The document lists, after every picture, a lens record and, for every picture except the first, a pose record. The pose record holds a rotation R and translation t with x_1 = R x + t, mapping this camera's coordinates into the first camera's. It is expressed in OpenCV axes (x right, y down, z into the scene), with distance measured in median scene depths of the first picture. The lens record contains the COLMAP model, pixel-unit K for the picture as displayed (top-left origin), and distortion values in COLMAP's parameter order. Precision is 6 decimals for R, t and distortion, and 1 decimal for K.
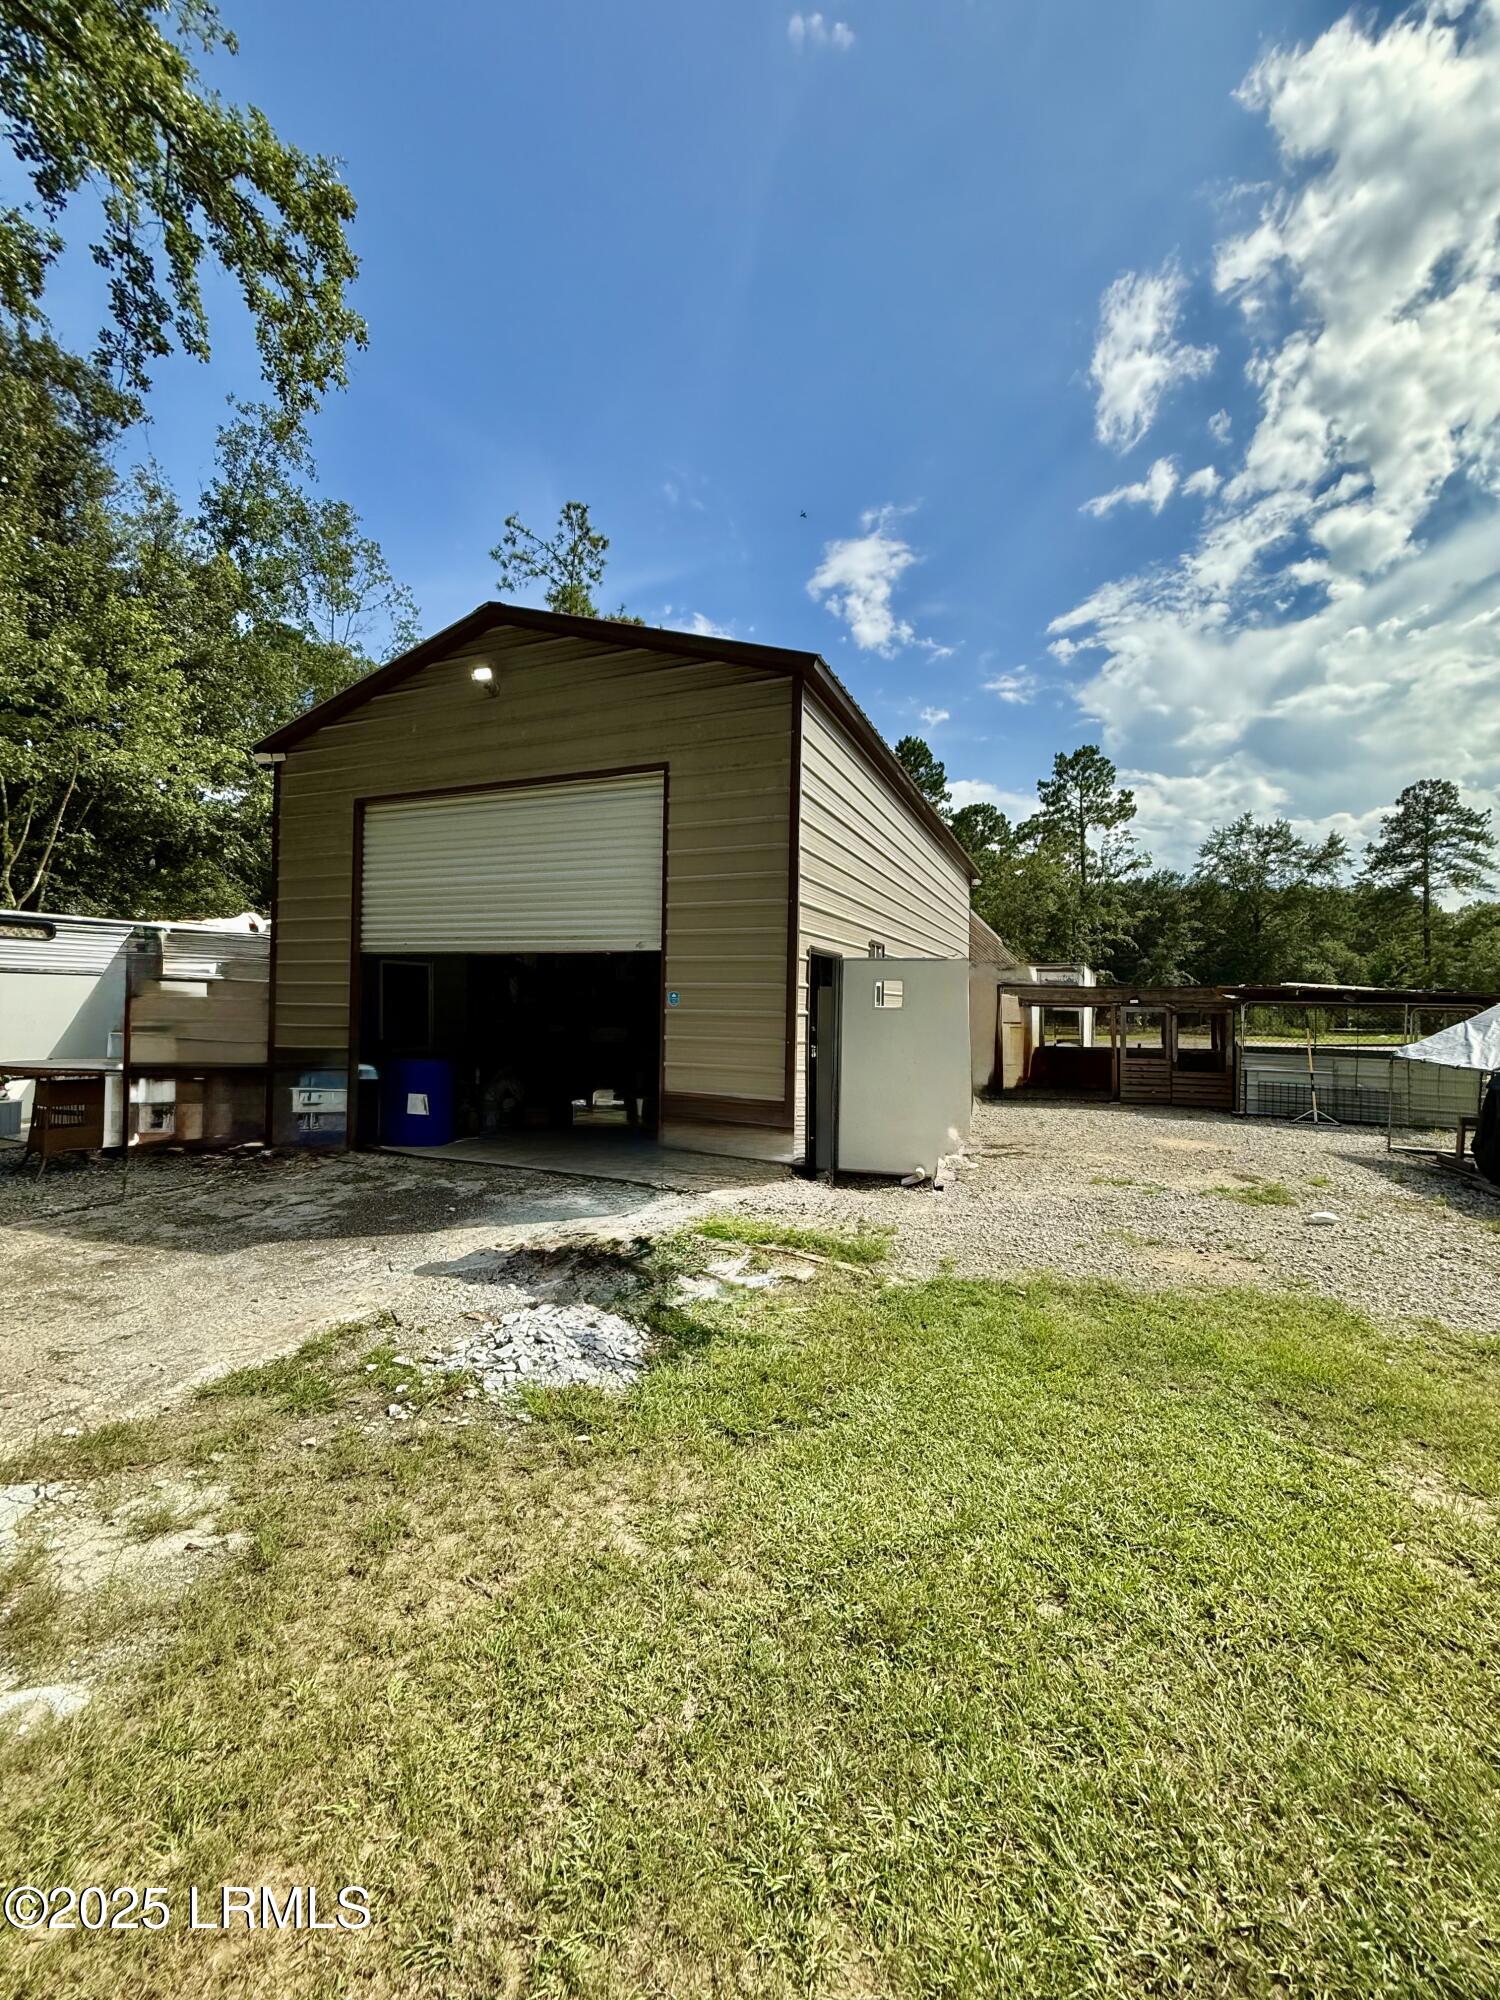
lens RADIAL K [[800.1, 0, 749.4], [0, 800.1, 994.3], [0, 0, 1]] dist [-0.000843, 0.001369]
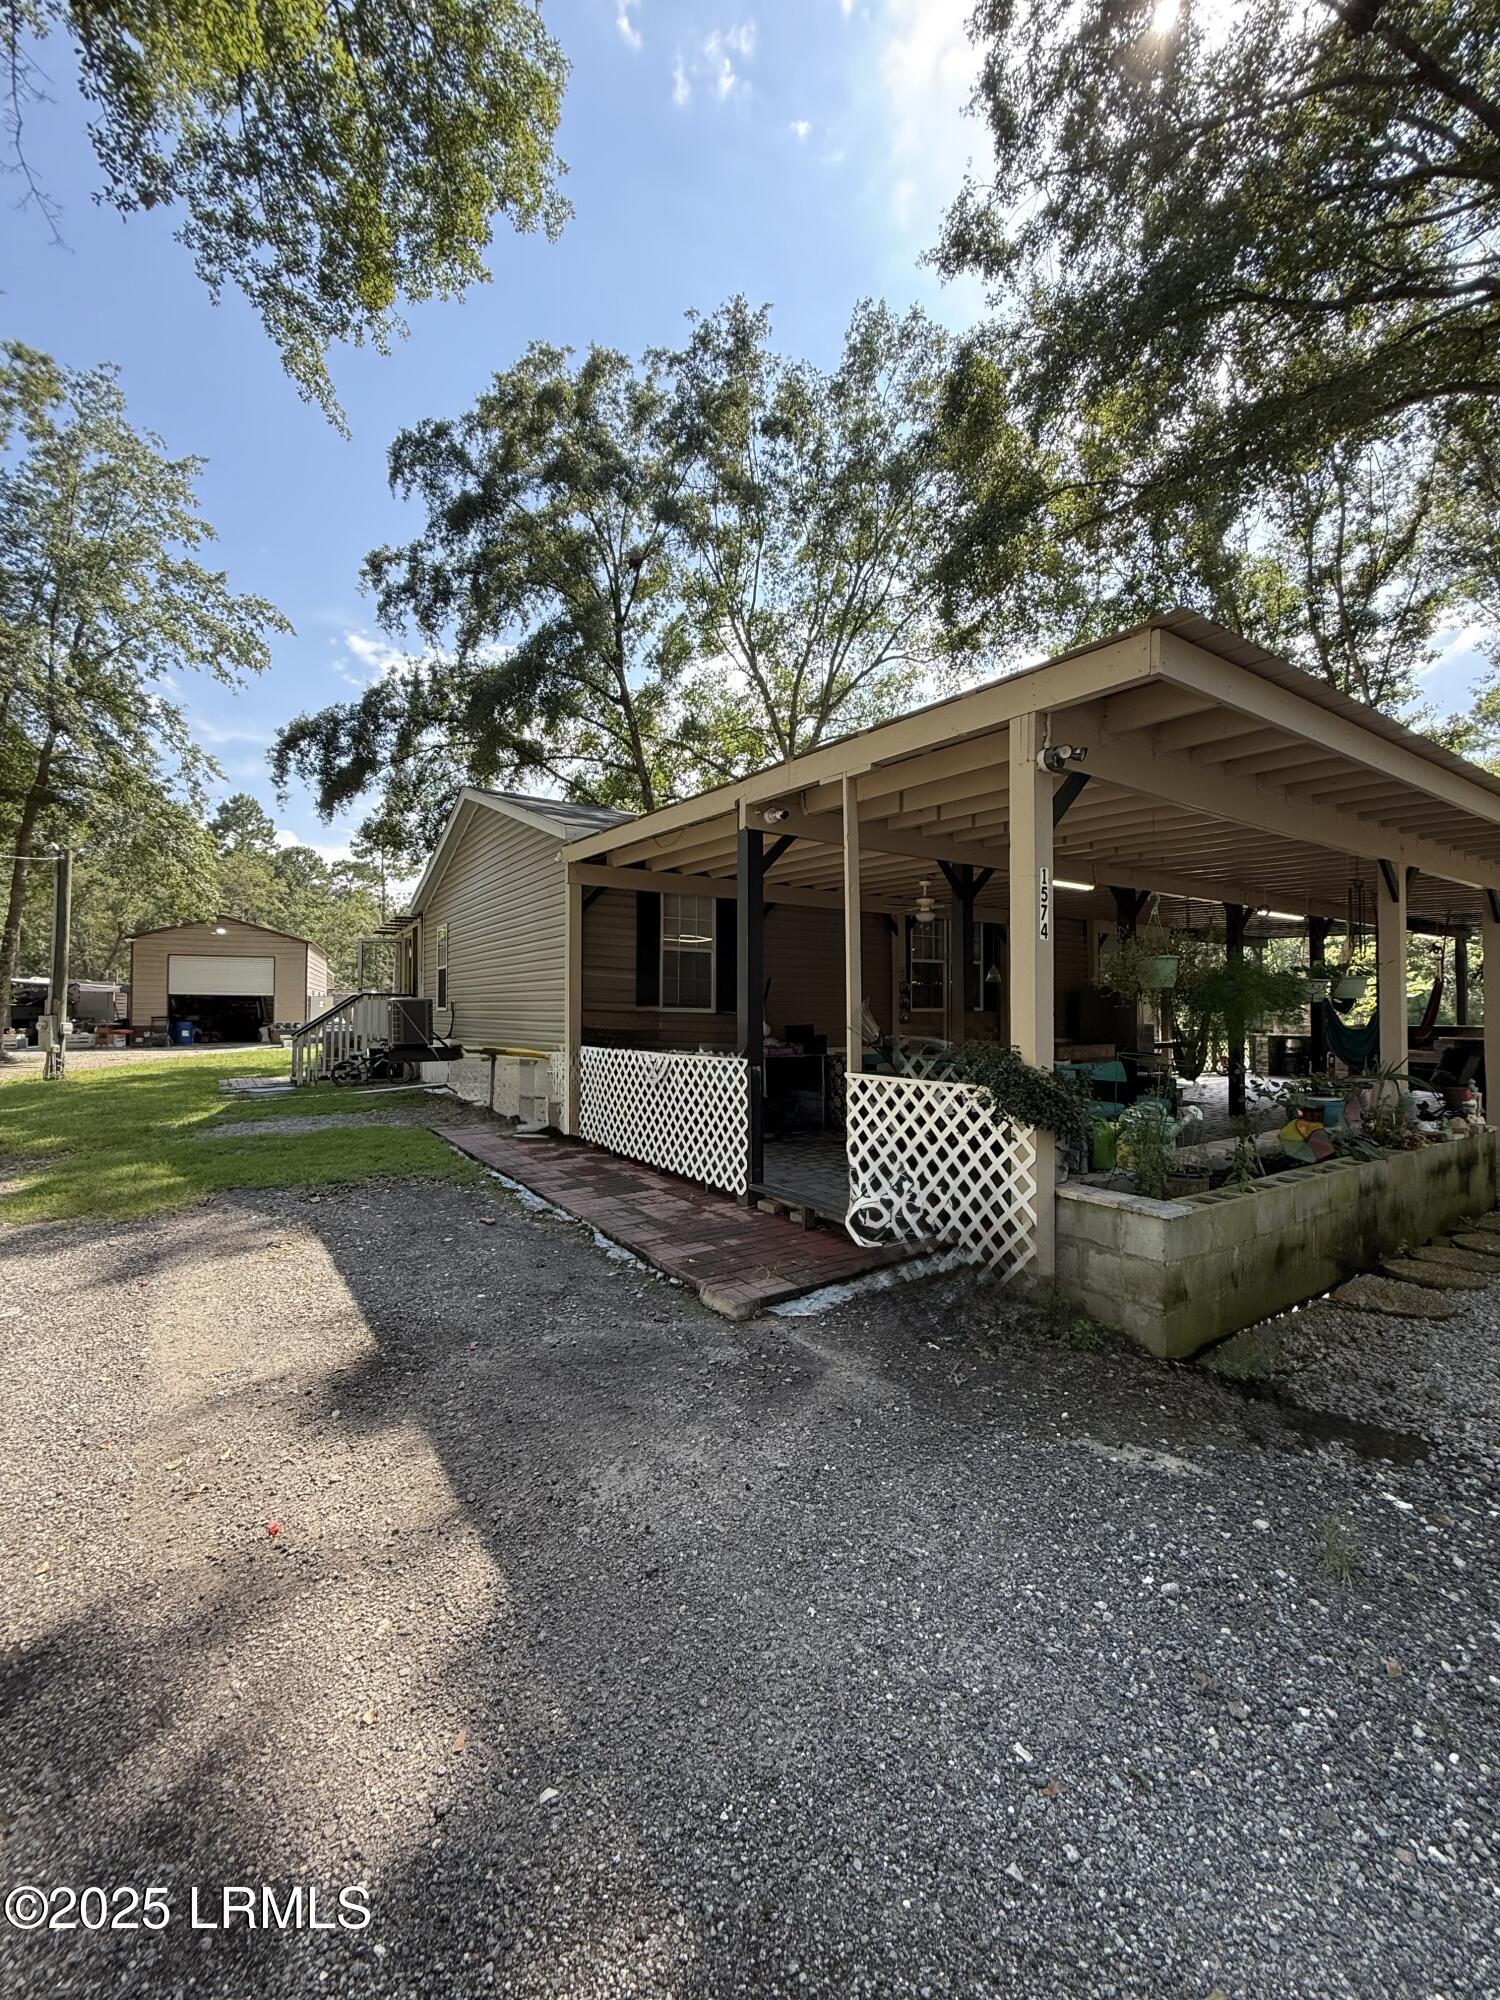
lens RADIAL K [[800.1, 0, 749.4], [0, 800.1, 994.3], [0, 0, 1]] dist [-0.000843, 0.001369]
pose [[0.687705, 0.001474, 0.725988, -0.146407], [-0.000098, 0.999998, -0.001939, -0.004645], [-0.725990, 0.001262, 0.687704, -0.392903]]
